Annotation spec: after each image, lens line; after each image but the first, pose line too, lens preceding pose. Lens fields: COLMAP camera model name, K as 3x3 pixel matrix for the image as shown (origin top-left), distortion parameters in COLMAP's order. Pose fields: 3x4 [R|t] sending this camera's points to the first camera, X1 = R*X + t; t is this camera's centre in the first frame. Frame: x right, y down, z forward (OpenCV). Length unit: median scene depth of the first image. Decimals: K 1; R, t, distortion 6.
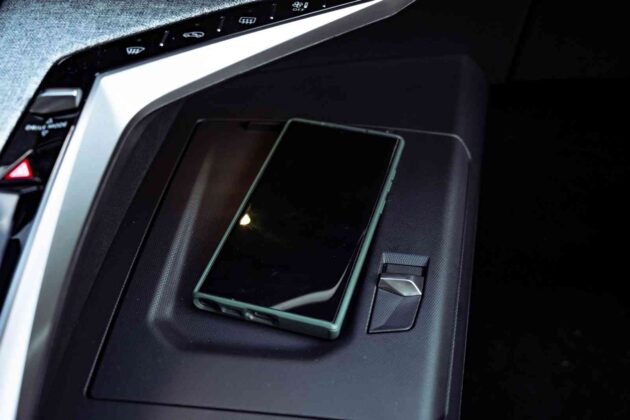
lens RADIAL K [[713.5, 0, 316.0], [0, 713.5, 211.1], [0, 0, 1]] dist [-0.020323, 0.000000]
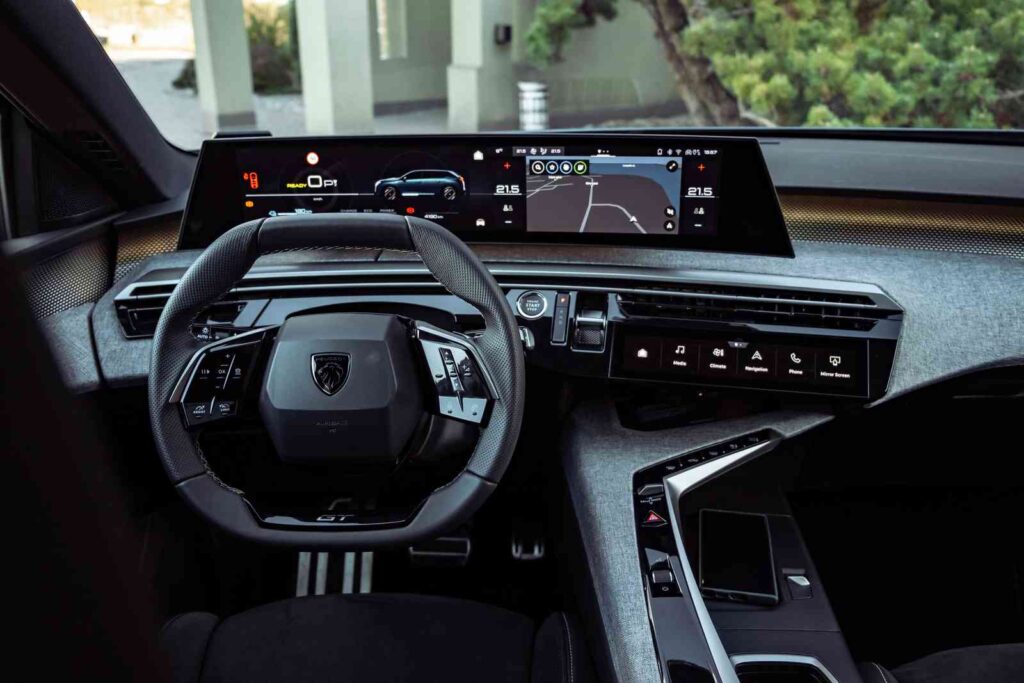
lens RADIAL K [[842.0, 0, 512.5], [0, 842.0, 344.2], [0, 0, 1]] dist [-0.057550, 0.016325]
pose [[0.996637, -0.014484, 0.080653, -0.881653], [0.045764, 0.914842, -0.401211, 0.409944], [-0.067974, 0.403552, 0.912428, -1.375118]]
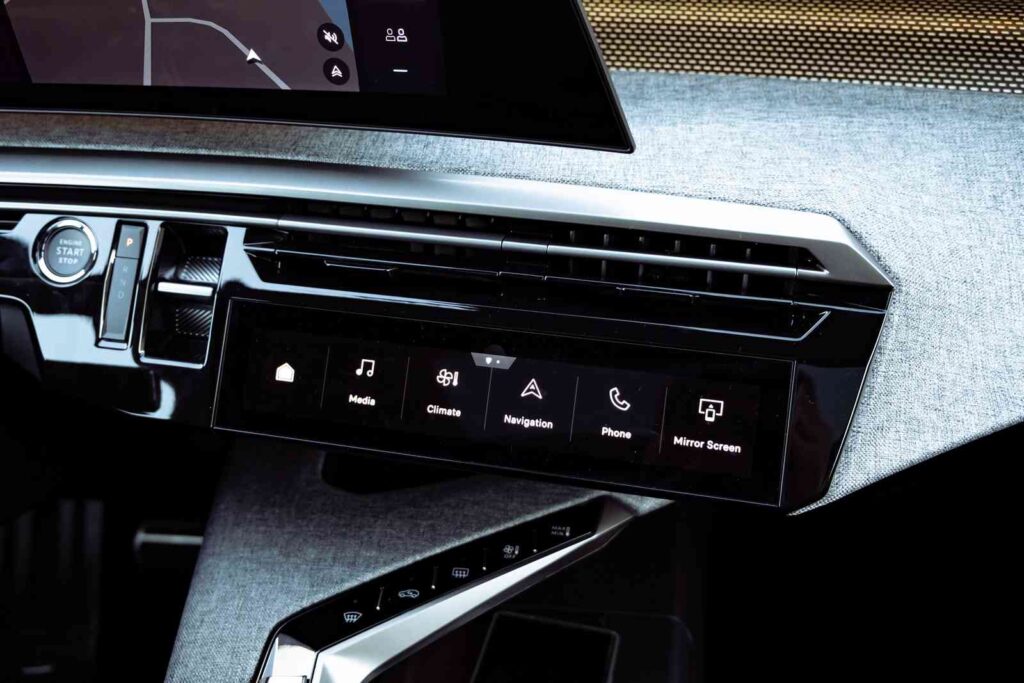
lens RADIAL K [[965.1, 0, 521.4], [0, 965.1, 348.7], [0, 0, 1]] dist [0.000278, 0.000000]
pose [[0.999011, -0.035130, 0.027242, -0.035026], [0.039050, 0.986326, -0.160115, -0.350508], [-0.021244, 0.161020, 0.986722, -0.400942]]
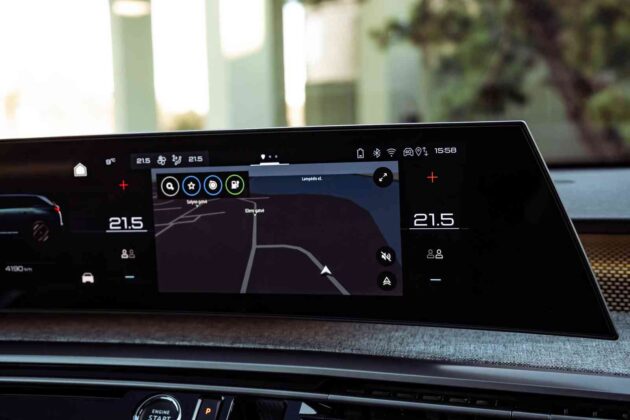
lens RADIAL K [[852.8, 0, 316.1], [0, 852.8, 209.9], [0, 0, 1]] dist [0.018176, 0.000000]
pose [[0.998197, -0.002694, -0.059970, -0.248466], [-0.035938, 0.773381, -0.632922, -0.063478], [0.048085, 0.633935, 0.771890, -0.476663]]
